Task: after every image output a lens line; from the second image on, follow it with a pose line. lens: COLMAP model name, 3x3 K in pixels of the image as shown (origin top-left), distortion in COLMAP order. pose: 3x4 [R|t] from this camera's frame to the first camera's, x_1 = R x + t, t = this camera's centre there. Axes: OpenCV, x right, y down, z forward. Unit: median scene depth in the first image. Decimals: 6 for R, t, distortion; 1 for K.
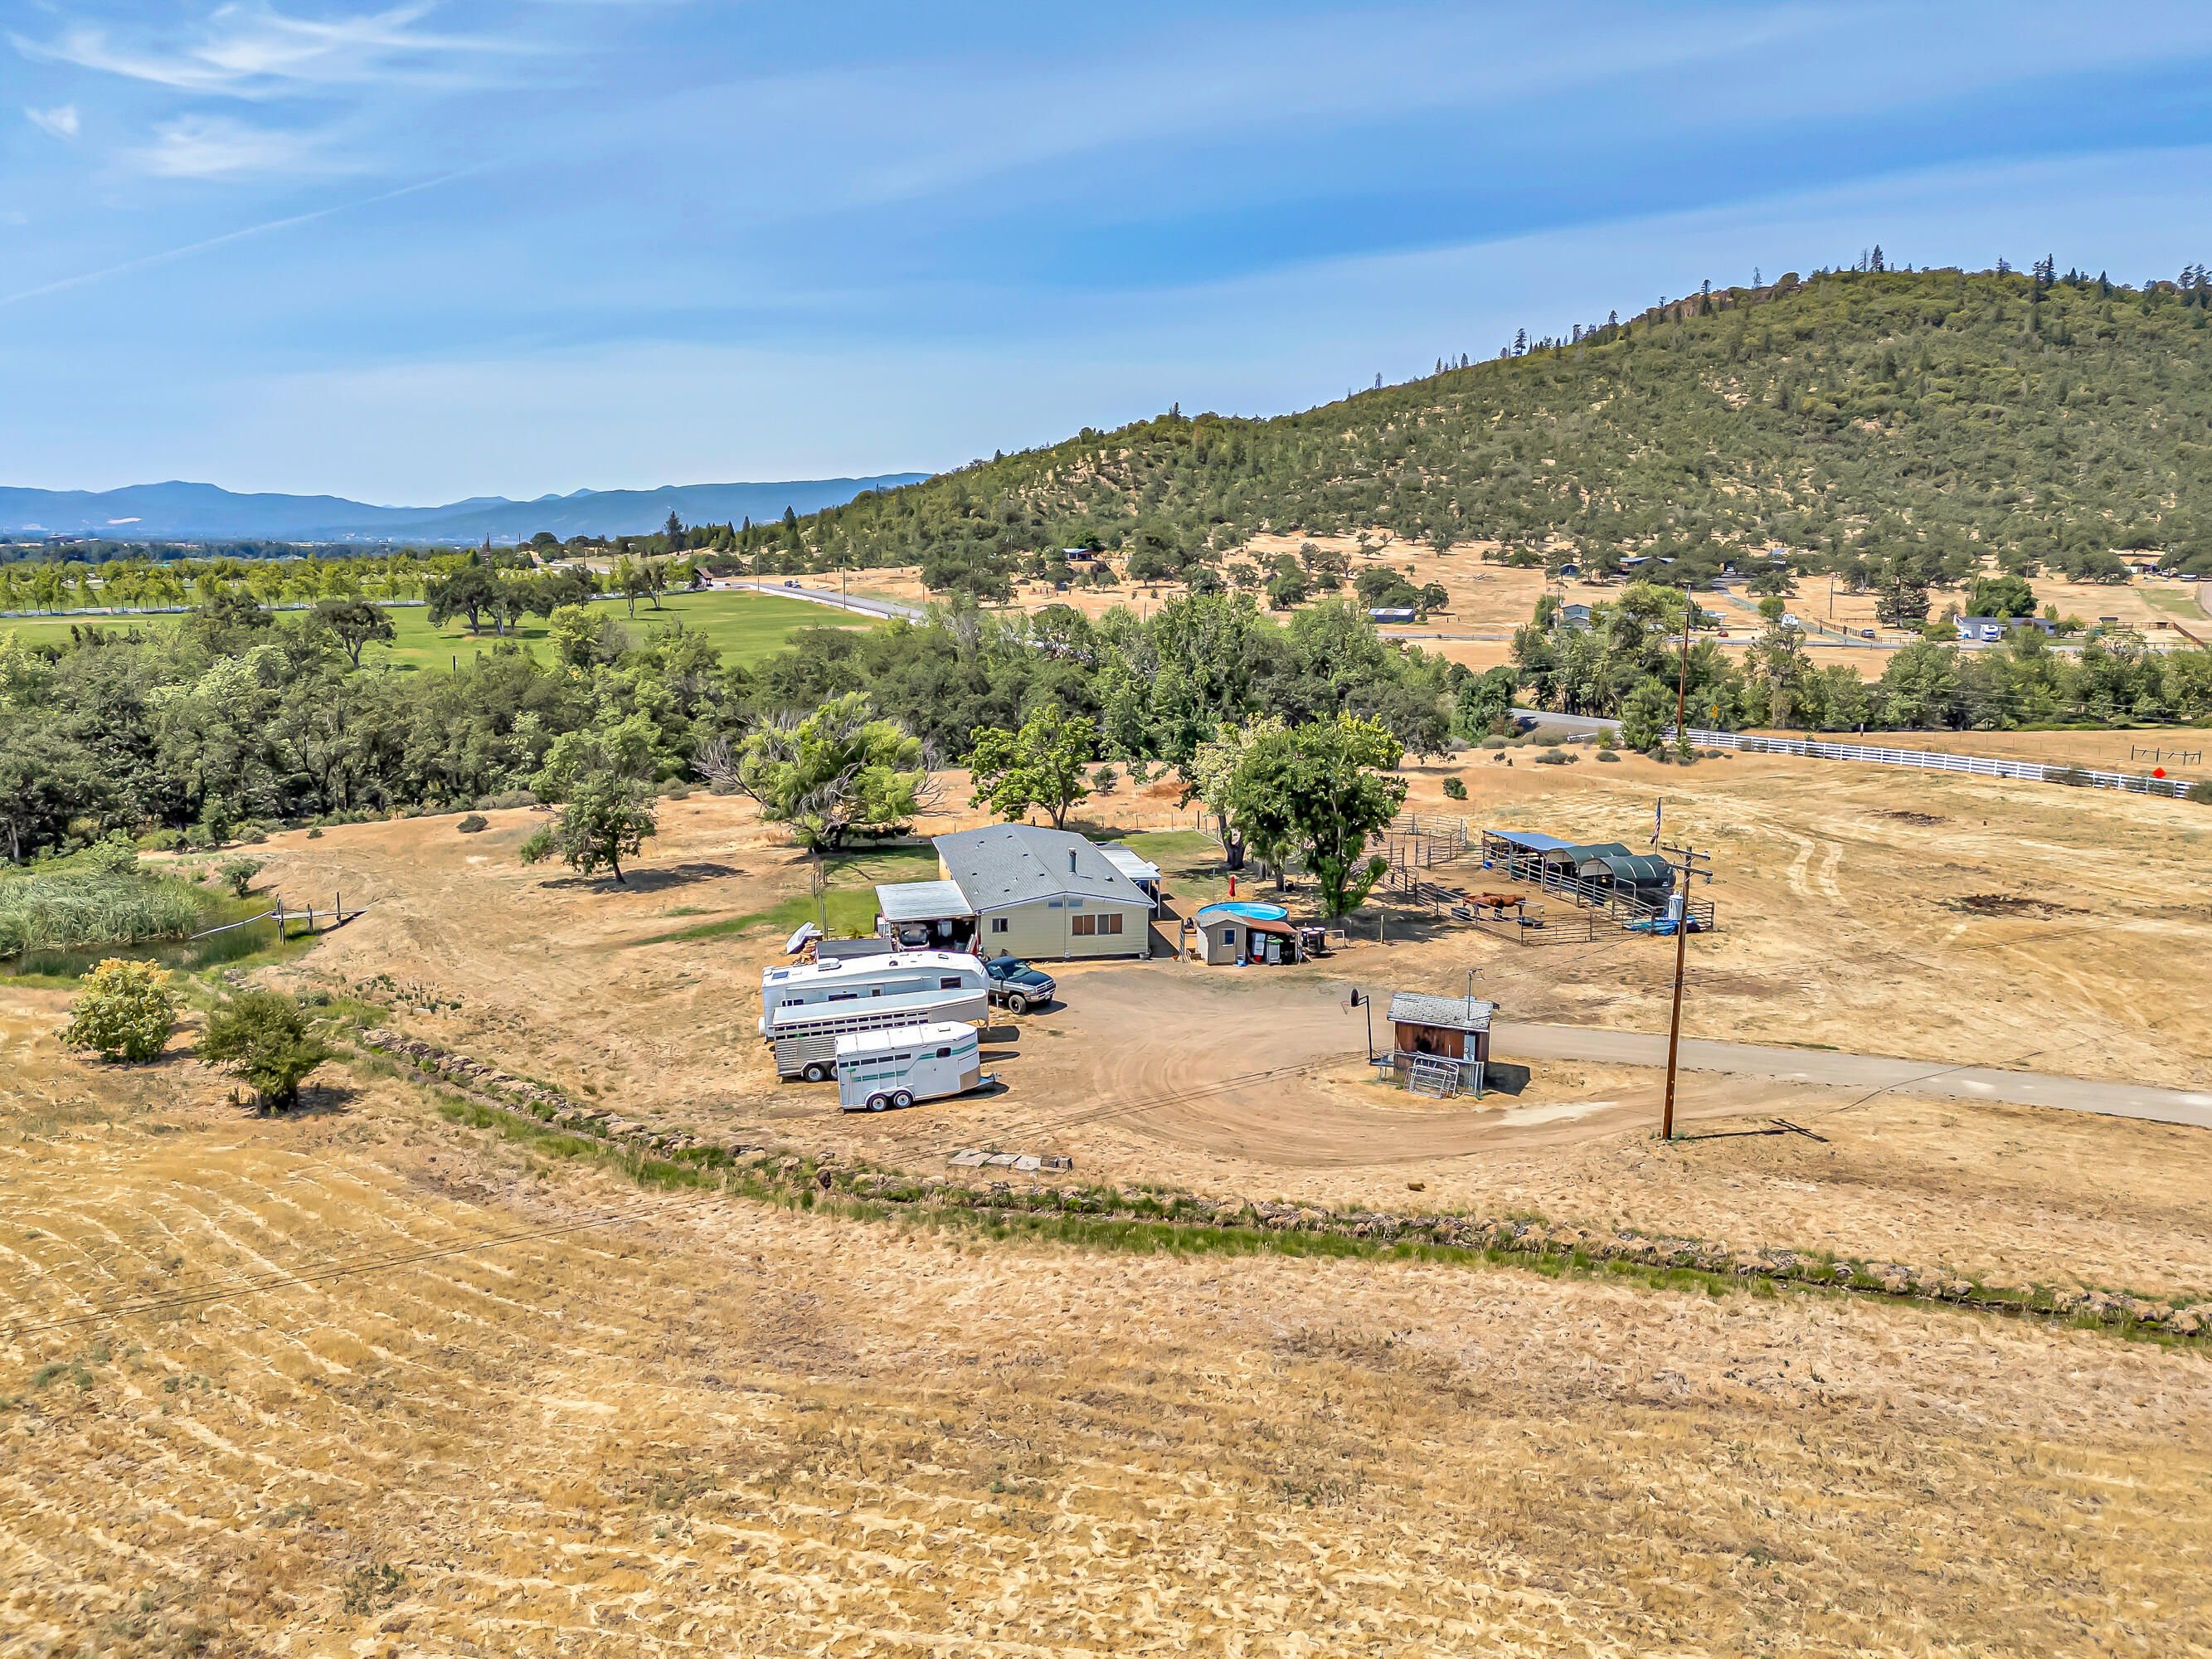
lens RADIAL K [[1629.9, 0, 1088.5], [0, 1629.9, 778.2], [0, 0, 1]] dist [0.074897, -0.071501]
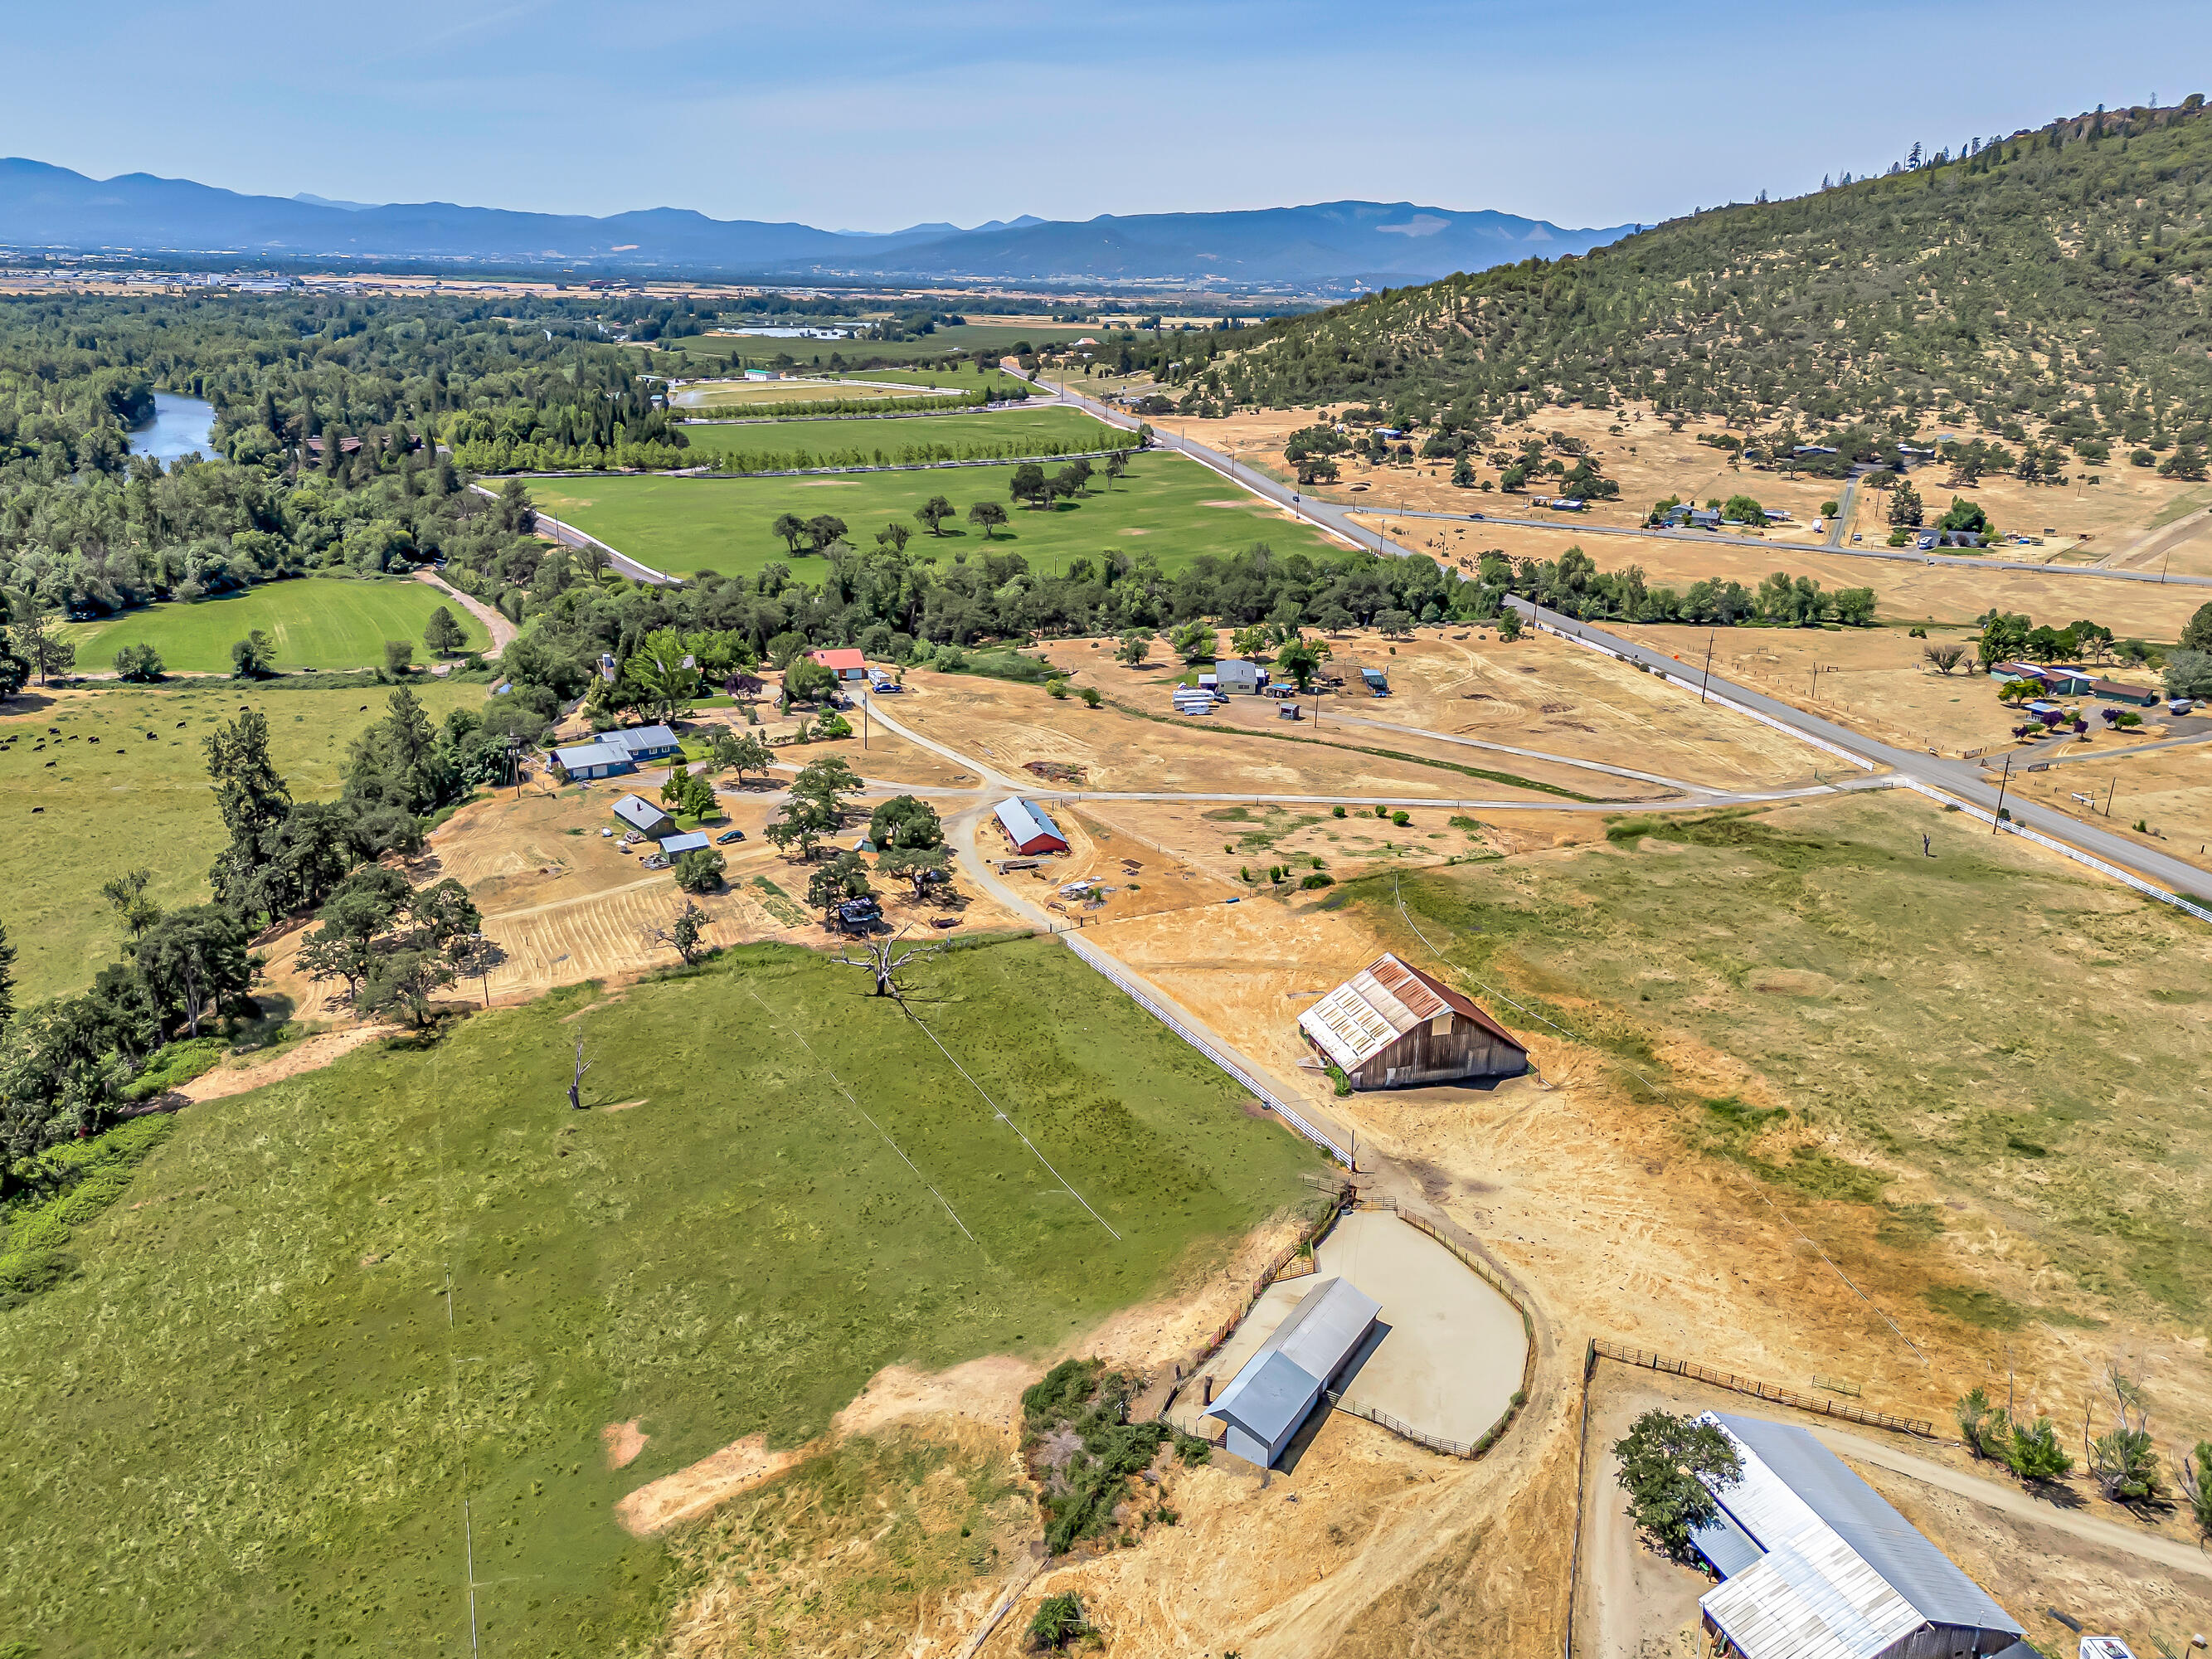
lens RADIAL K [[1629.9, 0, 1088.5], [0, 1629.9, 778.2], [0, 0, 1]] dist [0.074897, -0.071501]
pose [[0.967364, 0.085542, -0.238515, 0.074759], [-0.046999, 0.985533, 0.162837, -0.041174], [0.248994, -0.146313, 0.957389, -0.380326]]
